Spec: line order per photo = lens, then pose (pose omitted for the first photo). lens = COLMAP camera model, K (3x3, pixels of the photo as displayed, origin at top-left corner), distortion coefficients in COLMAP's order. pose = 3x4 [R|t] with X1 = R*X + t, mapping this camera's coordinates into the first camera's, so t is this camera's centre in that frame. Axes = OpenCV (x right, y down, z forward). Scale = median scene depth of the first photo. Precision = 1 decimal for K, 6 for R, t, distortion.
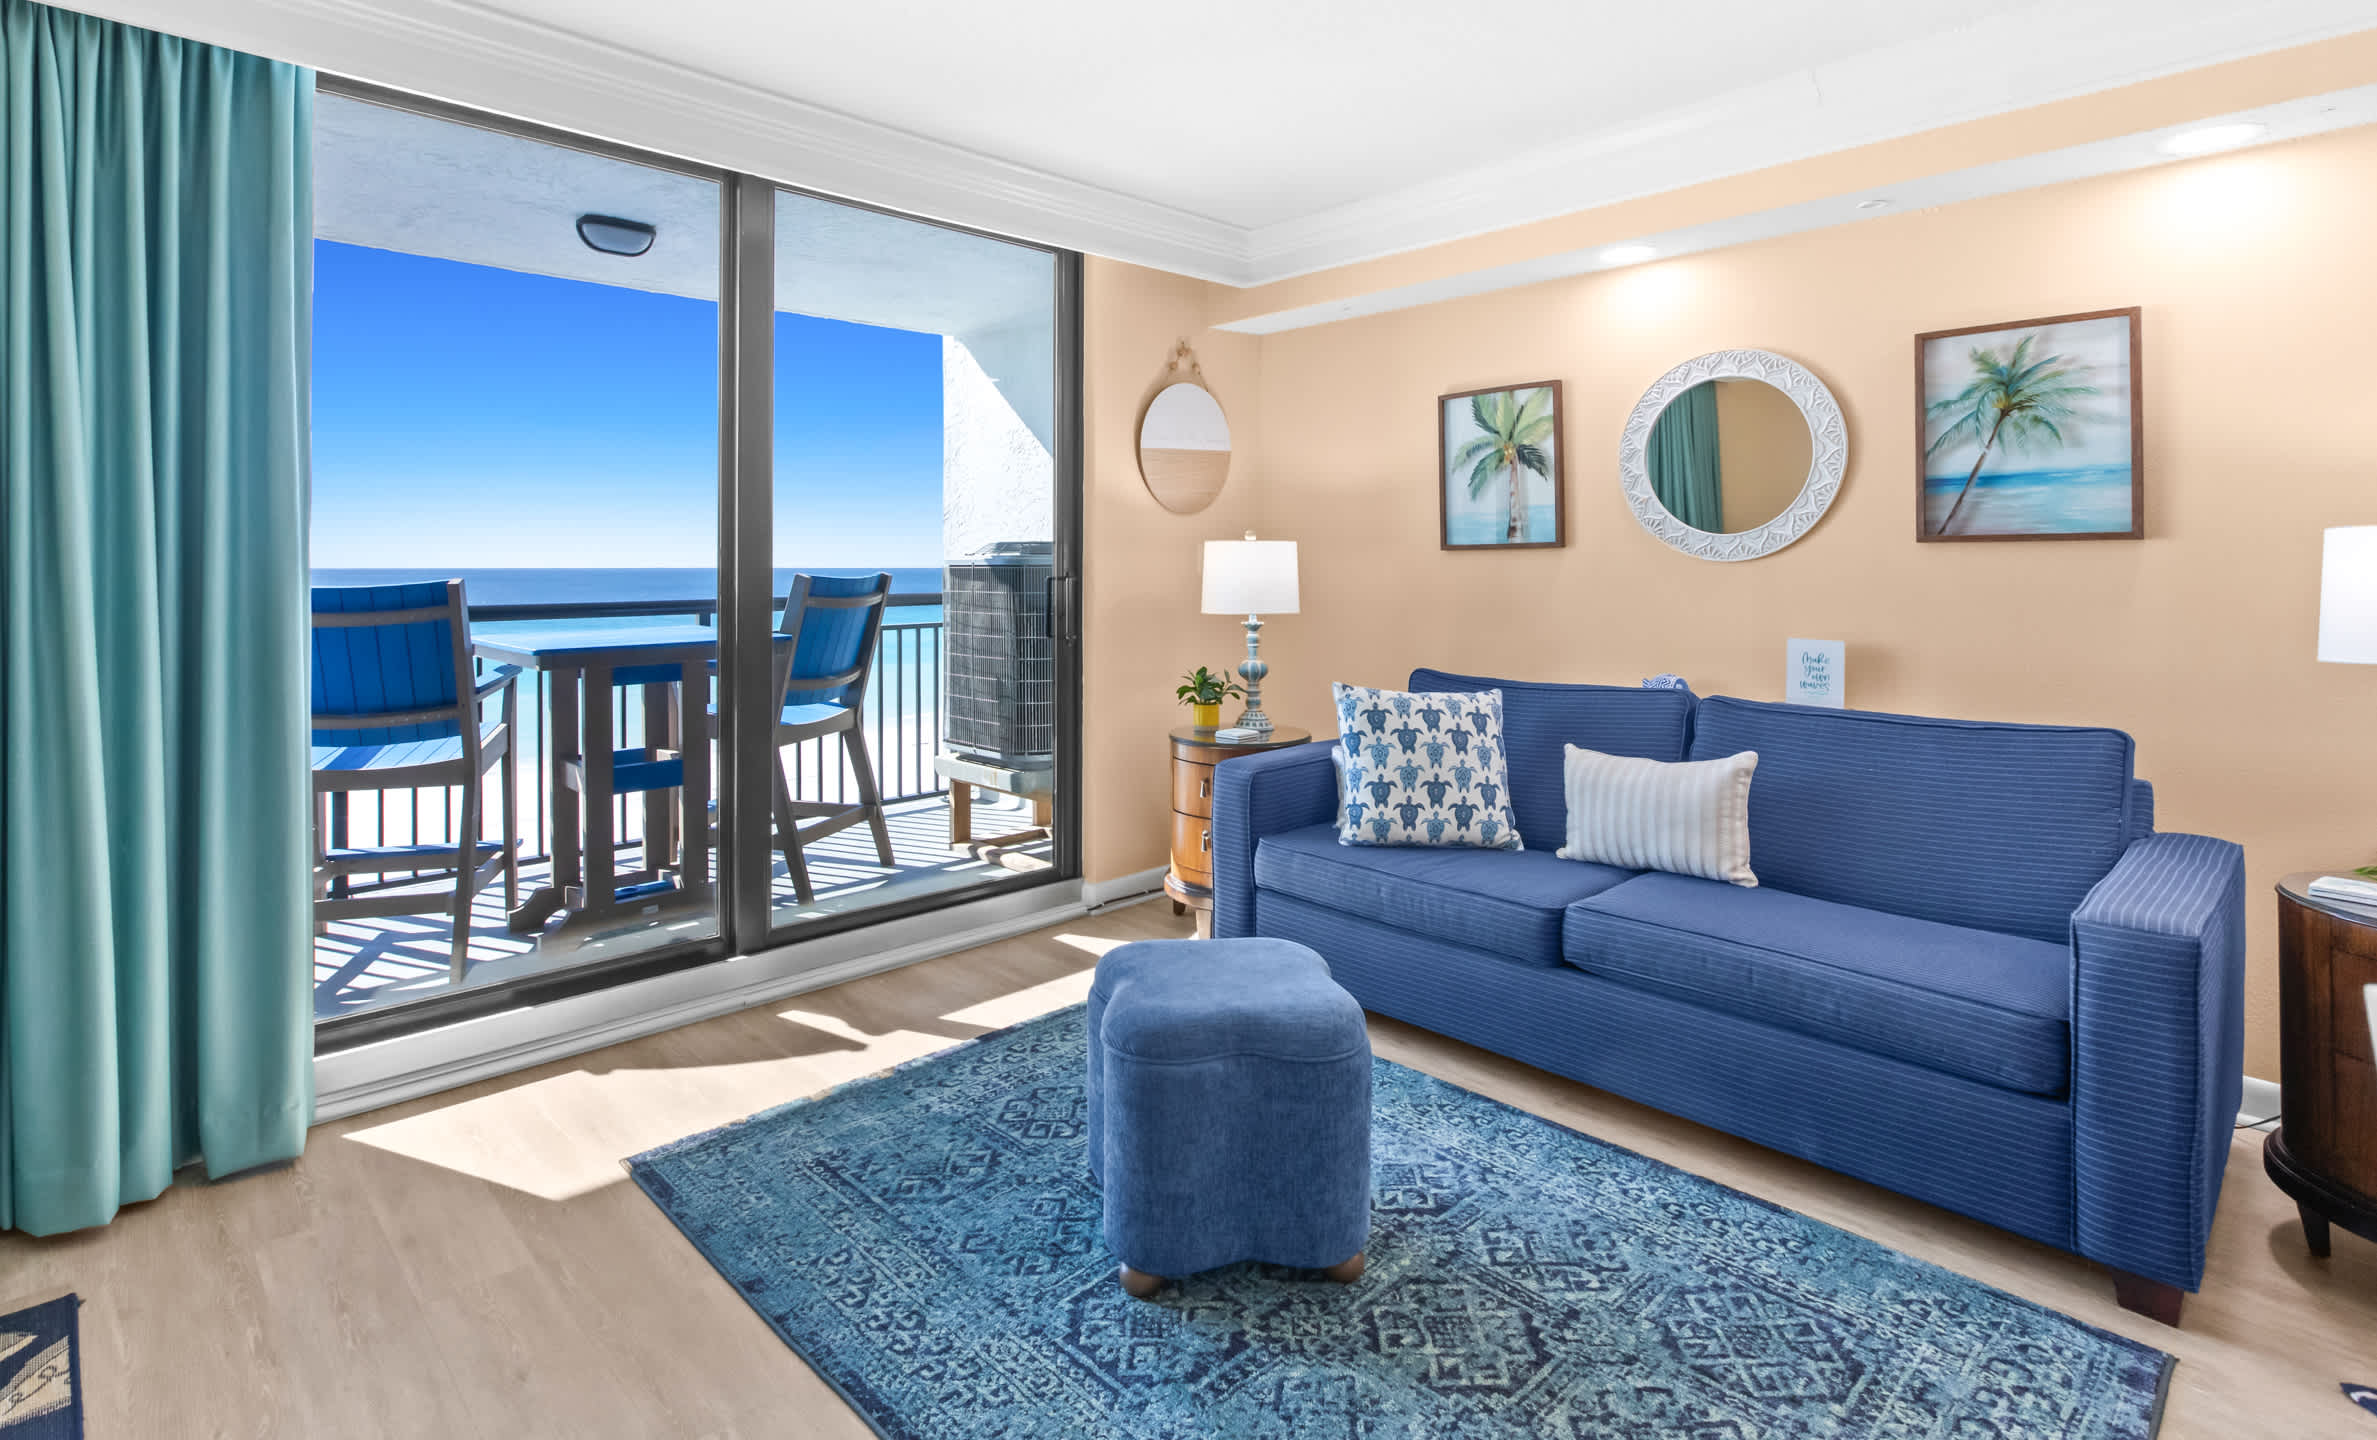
lens RADIAL K [[1148.4, 0, 1111.9], [0, 1148.4, 563.8], [0, 0, 1]] dist [-0.002251, -0.000965]
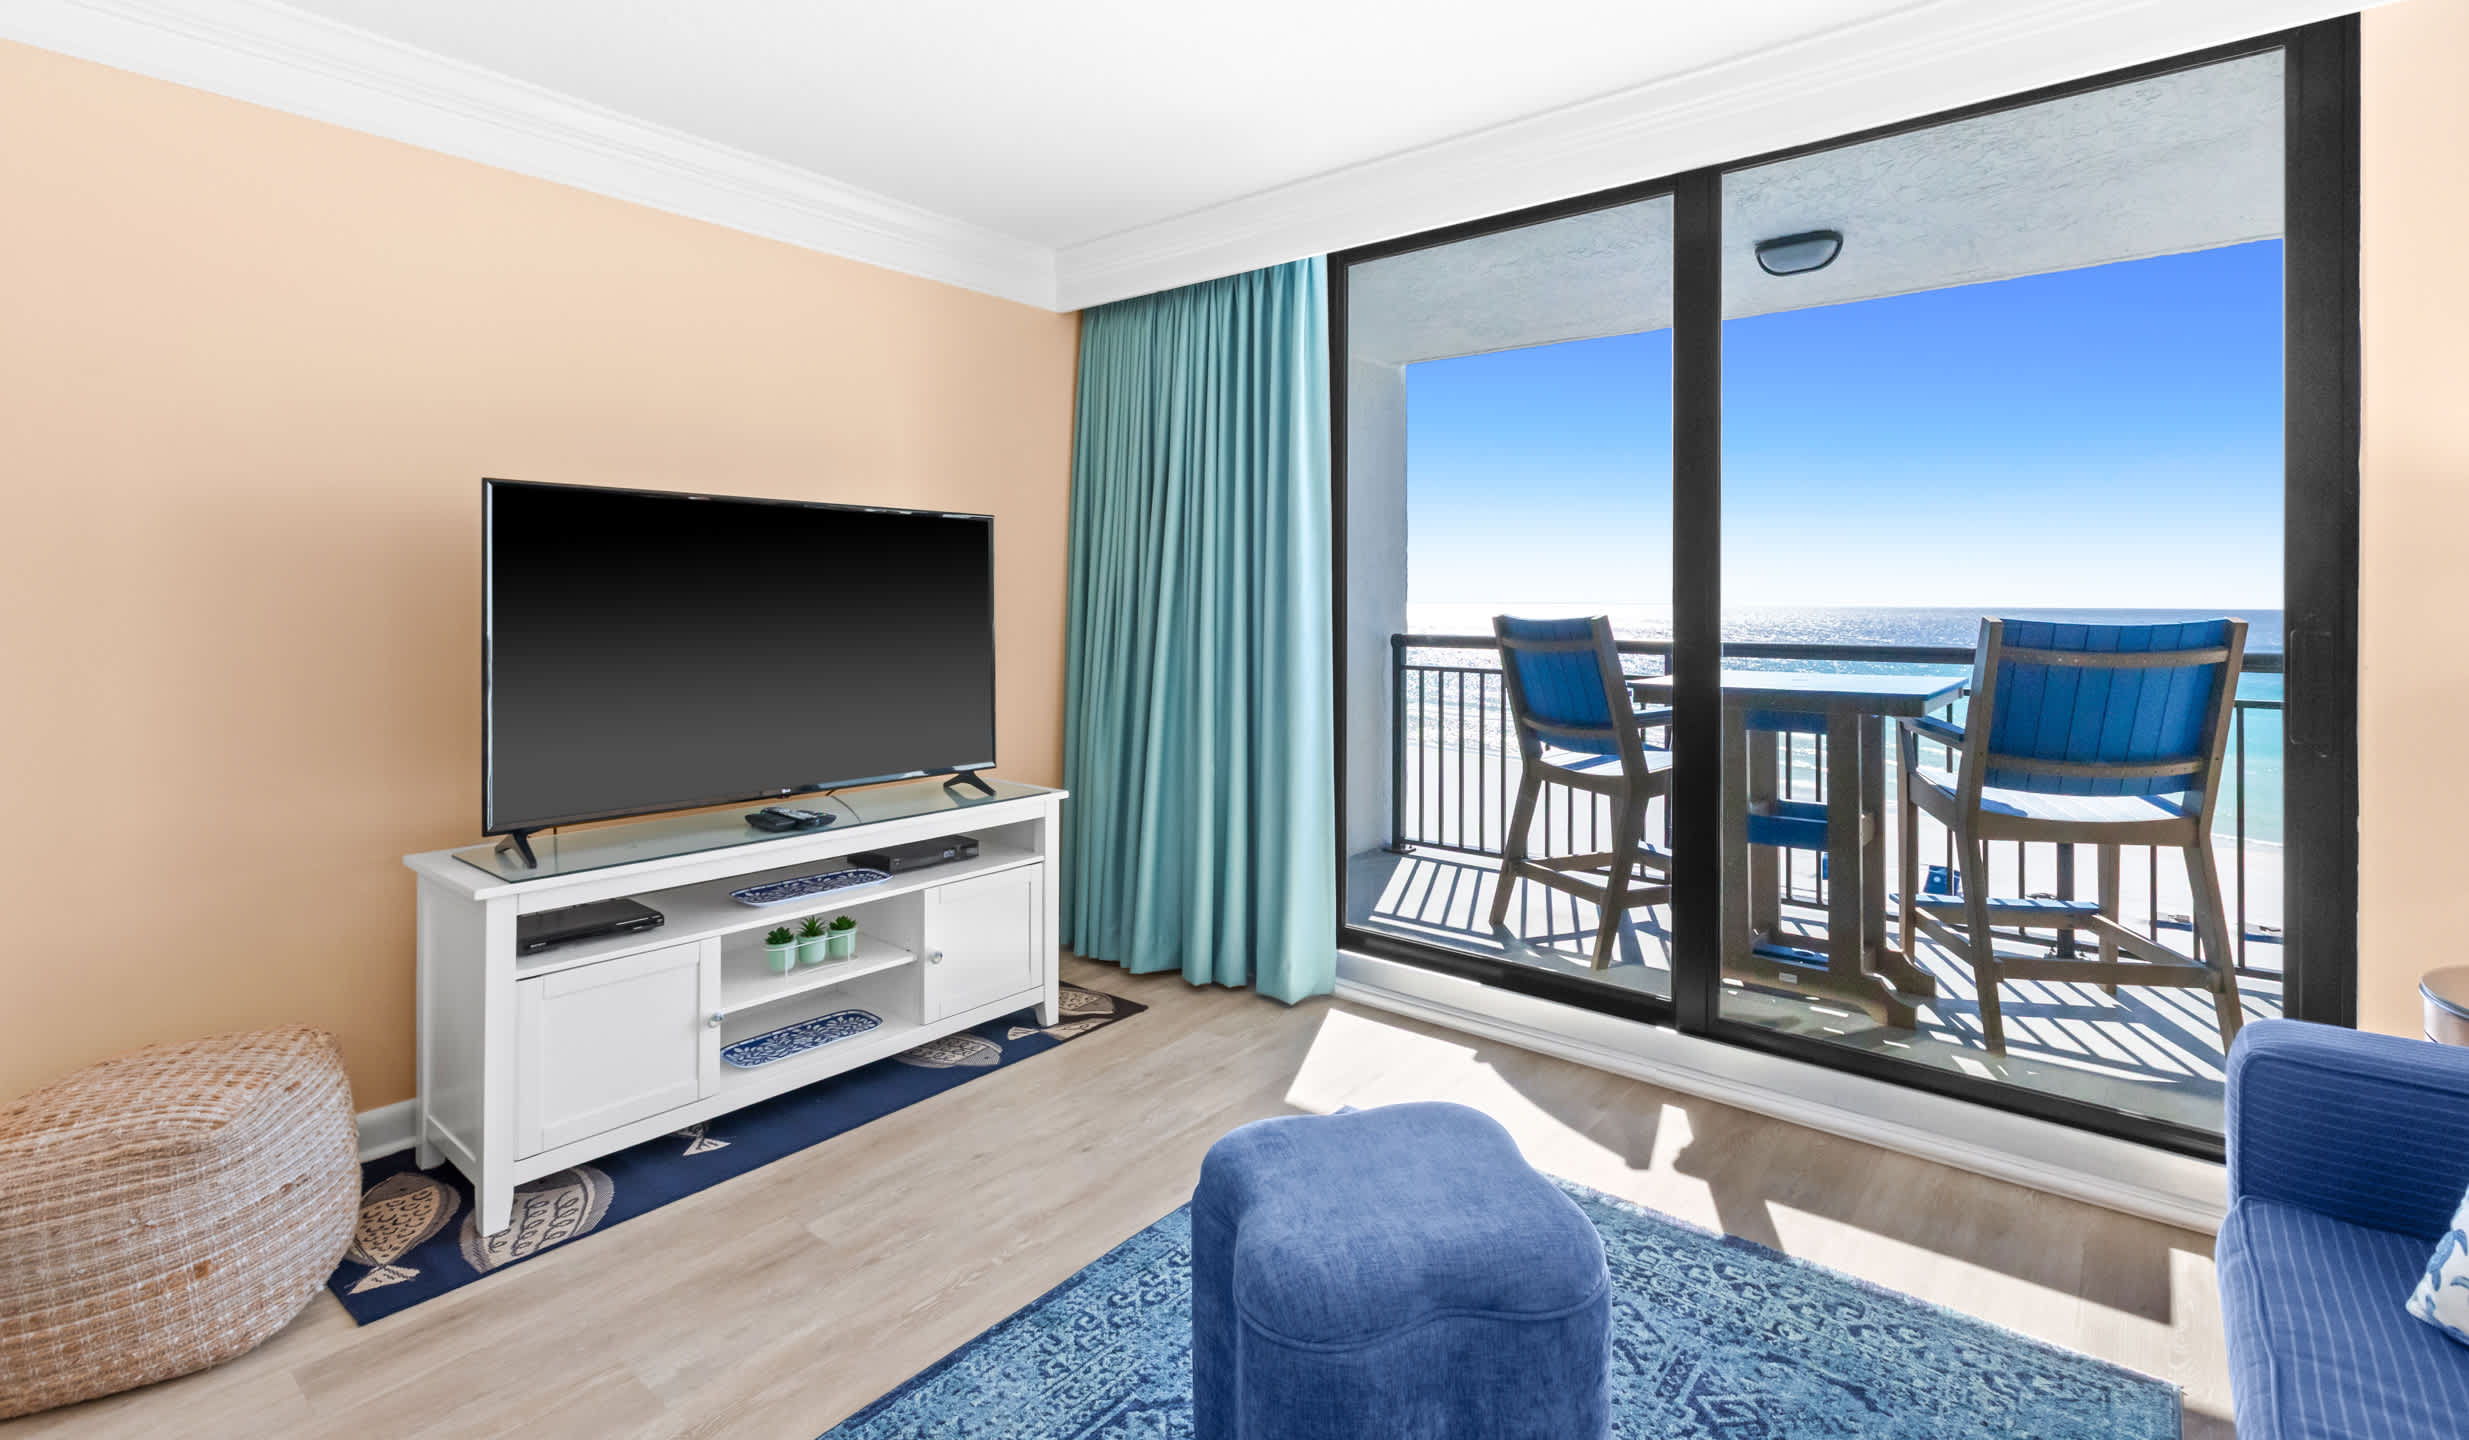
lens RADIAL K [[1119.8, 0, 1274.1], [0, 1119.8, 605.6], [0, 0, 1]] dist [0.000028, 0.000118]
pose [[0.166869, 0.005800, -0.985962, 0.504974], [-0.004271, 0.999978, 0.005159, -0.000355], [0.985970, 0.003350, 0.166890, 0.532163]]
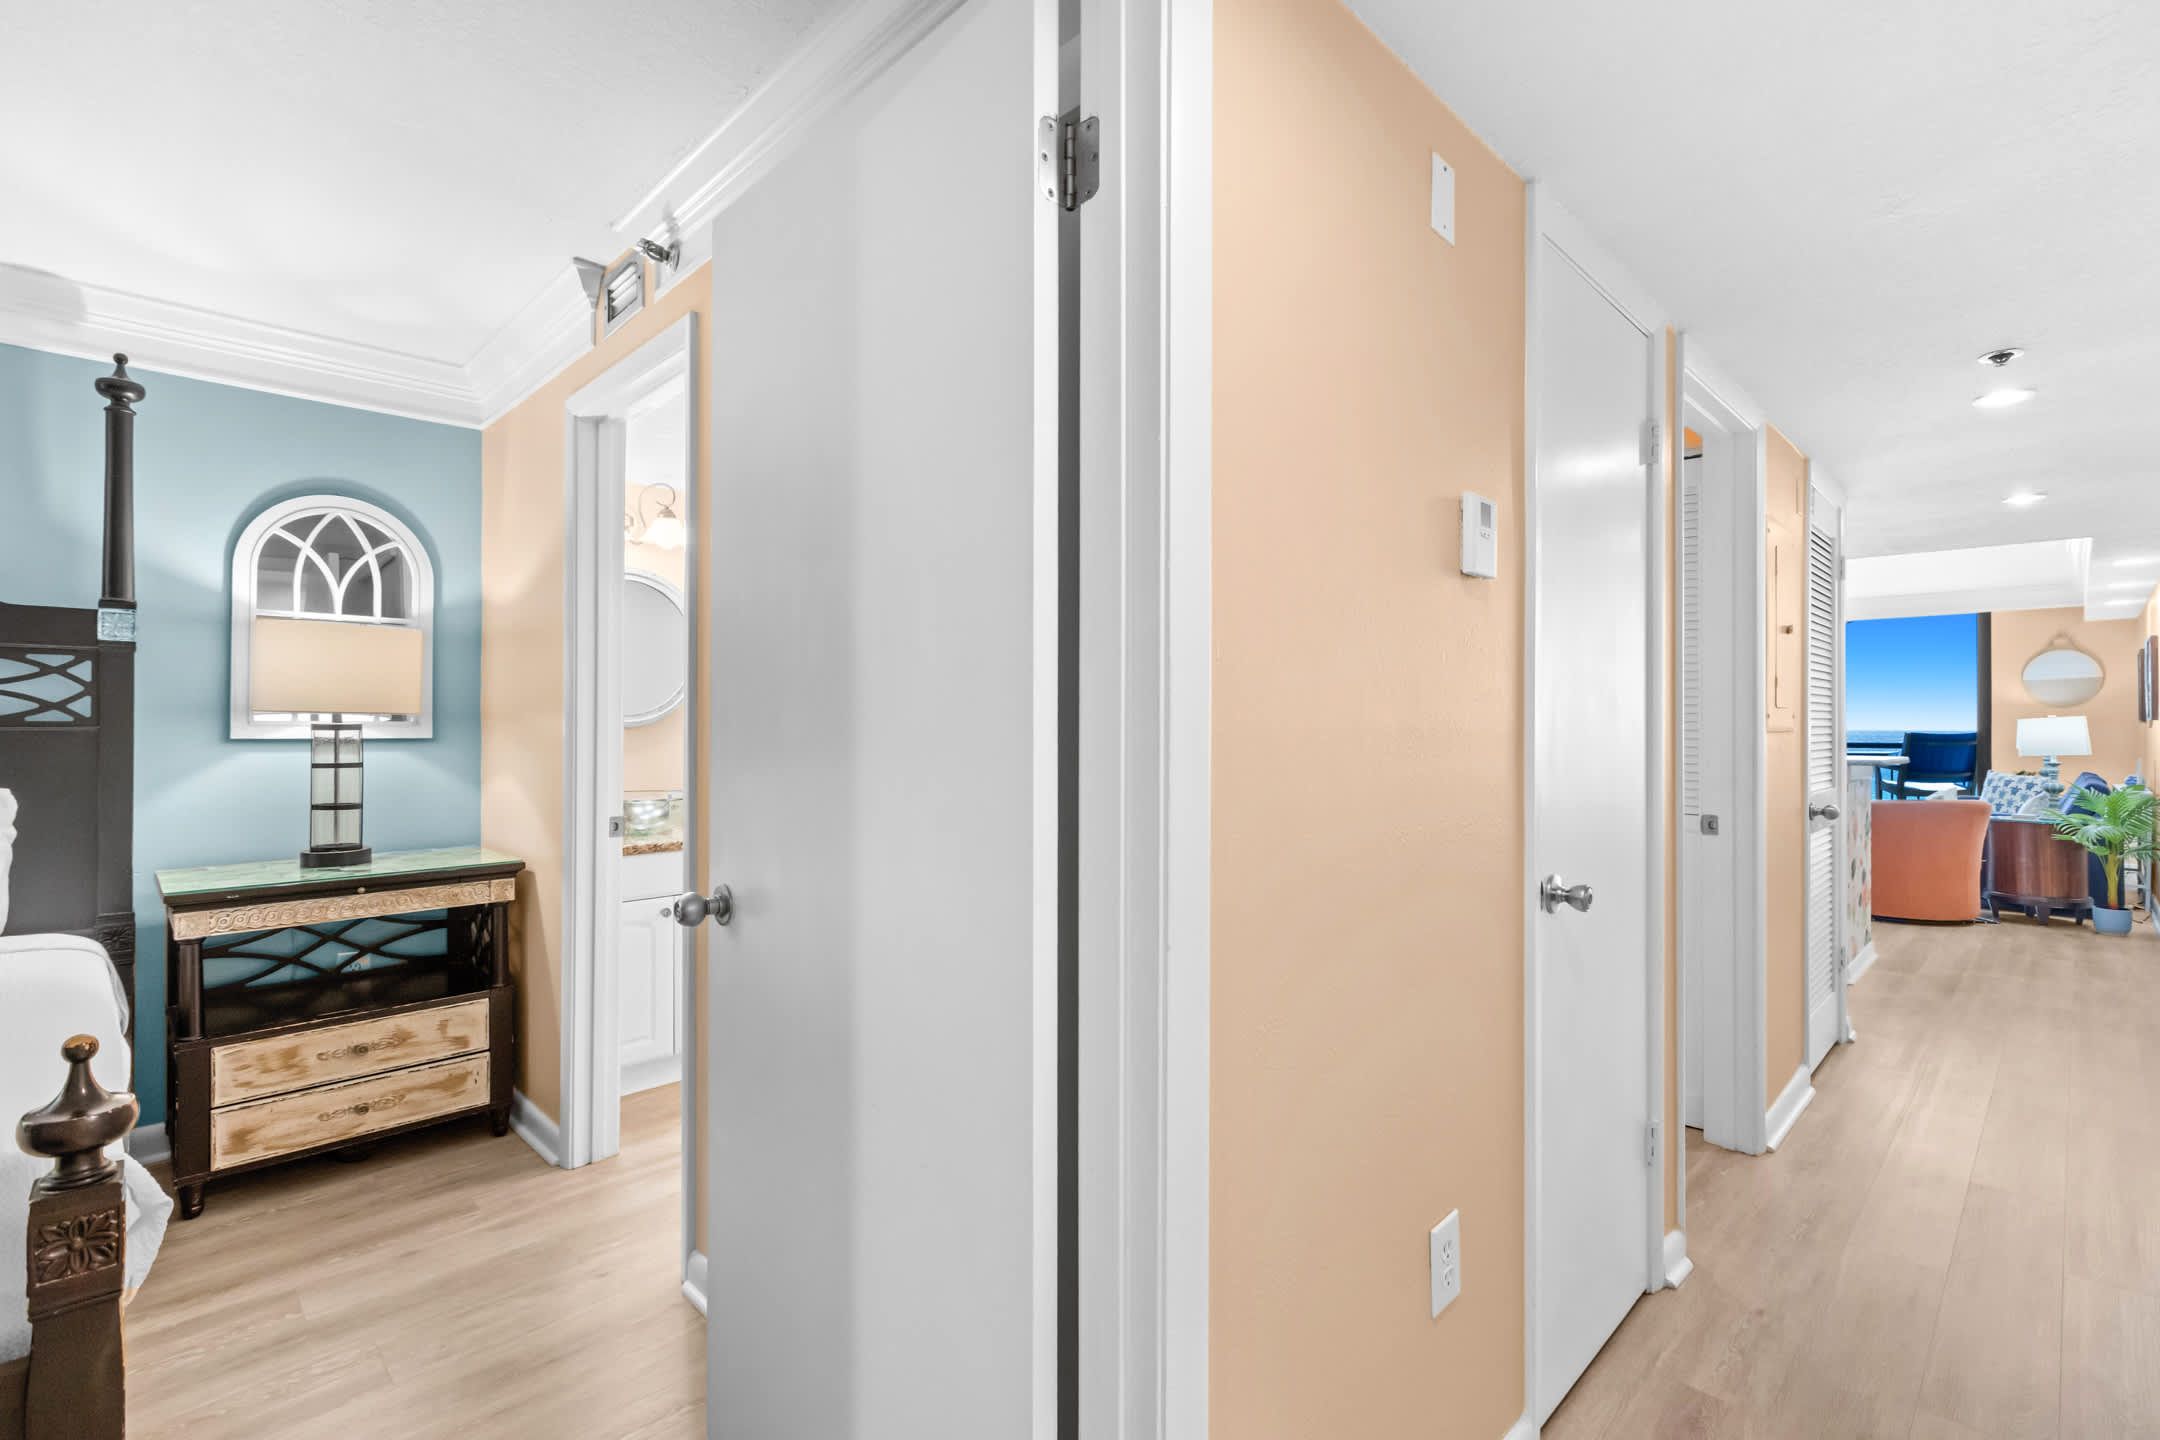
lens RADIAL K [[986.9, 0, 1080.0], [0, 986.9, 720.0], [0, 0, 1]] dist [-0.001837, -0.000122]
pose [[0.043716, -0.008721, -0.999006, 2.596725], [-0.001026, 0.999961, -0.008774, 0.001873], [0.999043, 0.001408, 0.043705, -1.393090]]
